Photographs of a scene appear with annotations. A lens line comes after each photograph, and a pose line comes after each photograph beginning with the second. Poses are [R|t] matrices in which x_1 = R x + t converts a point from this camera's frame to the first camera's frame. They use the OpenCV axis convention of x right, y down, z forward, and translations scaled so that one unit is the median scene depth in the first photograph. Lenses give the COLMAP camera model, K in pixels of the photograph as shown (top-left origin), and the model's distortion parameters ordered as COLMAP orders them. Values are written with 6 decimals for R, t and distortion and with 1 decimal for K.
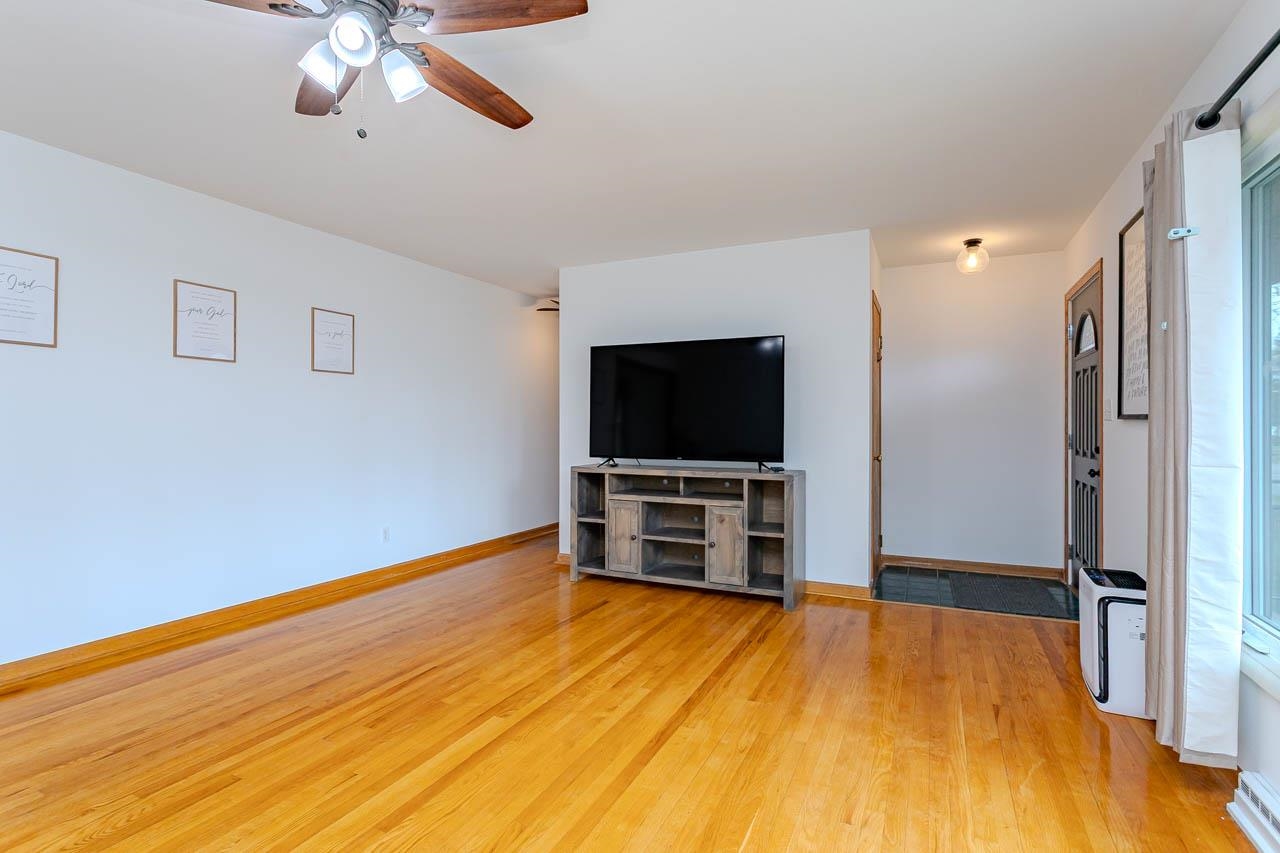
lens RADIAL K [[604.6, 0, 634.2], [0, 604.6, 426.7], [0, 0, 1]] dist [0.001166, 0.002505]
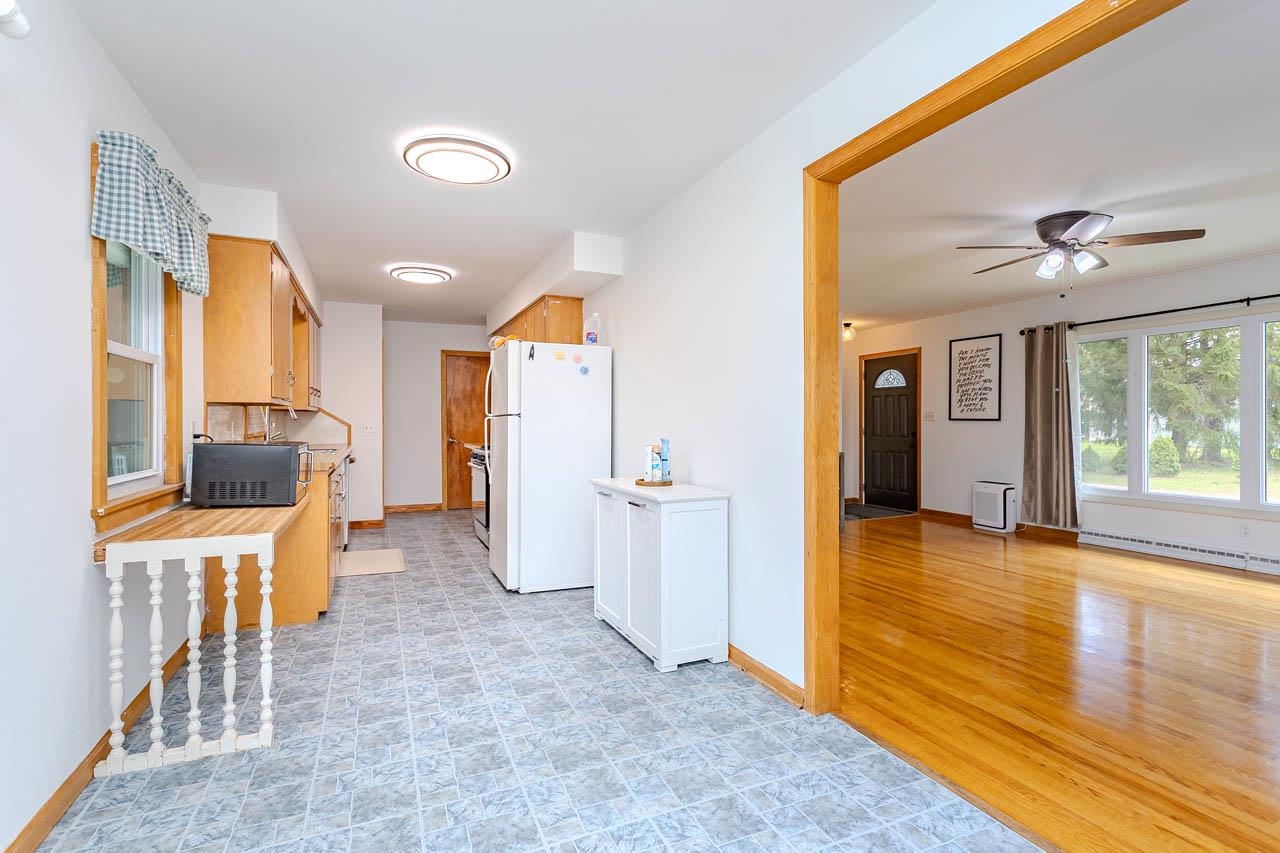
lens RADIAL K [[604.6, 0, 637.2], [0, 604.6, 424.6], [0, 0, 1]] dist [0.001166, 0.002505]
pose [[0.648295, -0.005605, 0.761368, -1.383743], [0.006670, 0.999976, 0.001683, -0.006322], [-0.761360, 0.003987, 0.648317, 0.319270]]
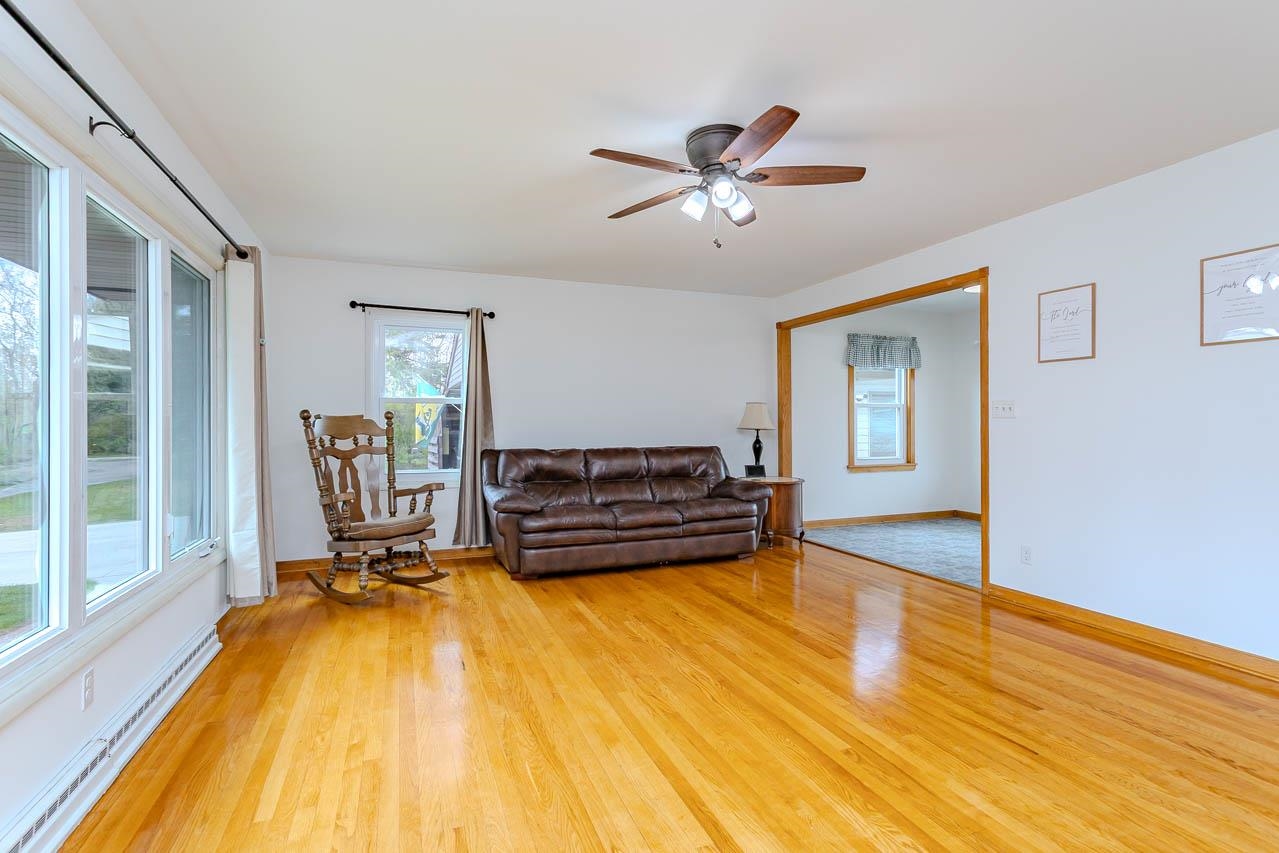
lens RADIAL K [[604.1, 0, 639.2], [0, 604.1, 423.8], [0, 0, 1]] dist [0.001166, 0.002505]
pose [[-0.679511, -0.001082, -0.733665, 0.388853], [-0.001129, 0.999999, -0.000429, 0.000661], [0.733665, 0.000537, -0.679511, 0.839579]]
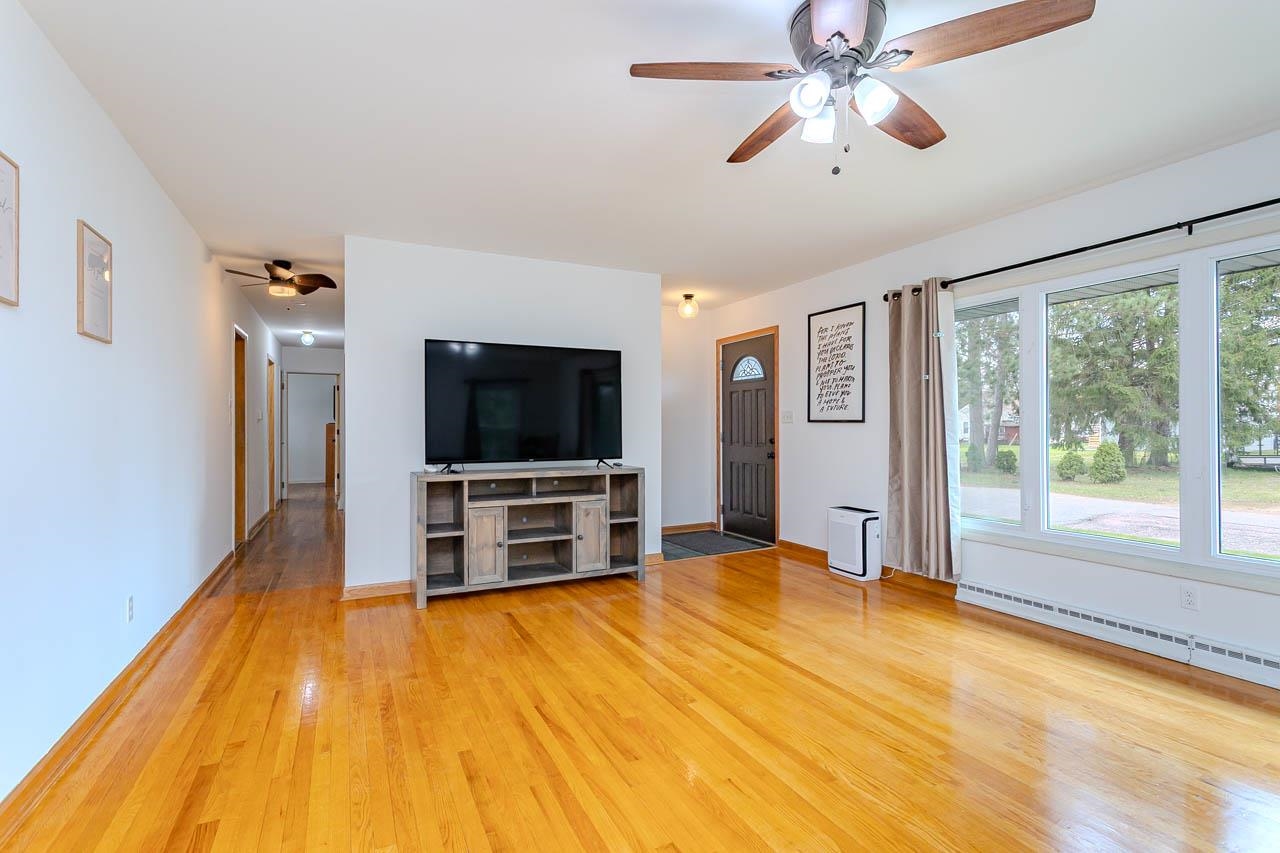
lens RADIAL K [[604.6, 0, 637.4], [0, 604.6, 424.1], [0, 0, 1]] dist [0.001166, 0.002505]
pose [[0.612565, 0.000433, 0.790420, -0.679106], [0.007451, 0.999952, -0.006322, -0.000352], [-0.790385, 0.009761, 0.612532, 0.257945]]
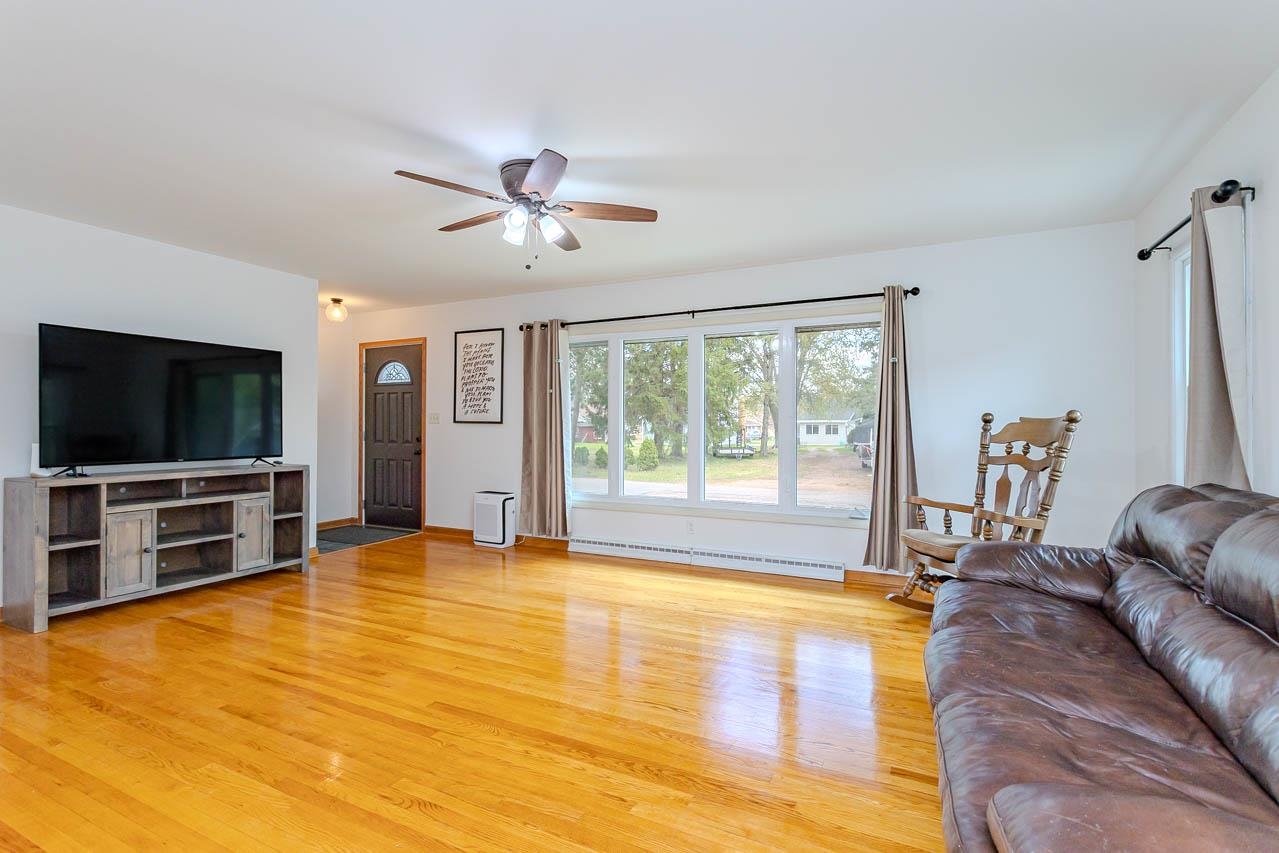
lens RADIAL K [[604.1, 0, 637.0], [0, 604.1, 424.7], [0, 0, 1]] dist [0.001166, 0.002505]
pose [[0.014742, 0.001061, 0.999891, -0.970526], [0.000586, 0.999999, -0.001069, -0.003284], [-0.999891, 0.000602, 0.014742, 0.277088]]
